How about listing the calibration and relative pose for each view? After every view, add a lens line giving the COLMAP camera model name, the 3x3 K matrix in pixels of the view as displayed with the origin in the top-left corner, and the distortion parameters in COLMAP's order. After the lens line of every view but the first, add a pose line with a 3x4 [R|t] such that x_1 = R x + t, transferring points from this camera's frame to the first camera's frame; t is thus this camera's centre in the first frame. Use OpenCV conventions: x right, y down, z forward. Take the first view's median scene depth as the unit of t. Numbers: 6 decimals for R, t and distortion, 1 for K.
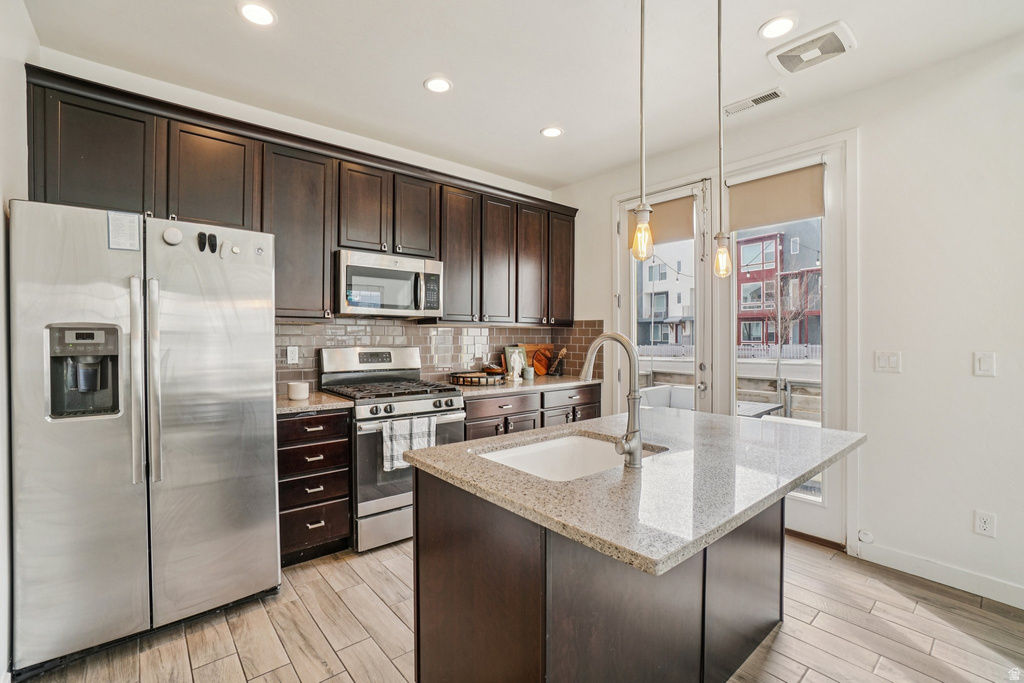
lens RADIAL K [[455.3, 0, 503.0], [0, 455.3, 338.6], [0, 0, 1]] dist [-0.033454, 0.007720]
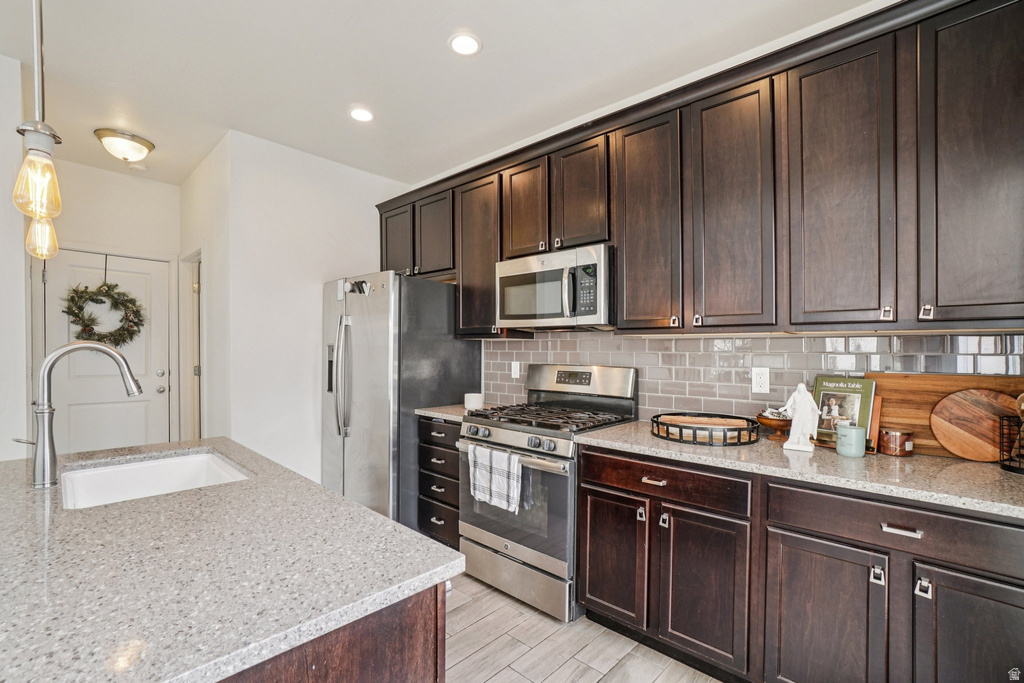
lens RADIAL K [[455.3, 0, 502.9], [0, 455.3, 353.4], [0, 0, 1]] dist [-0.033454, 0.007720]
pose [[0.114127, 0.002095, -0.993464, 0.570101], [-0.014633, 0.999893, 0.000427, -0.001384], [0.993358, 0.014489, 0.114145, 0.826930]]
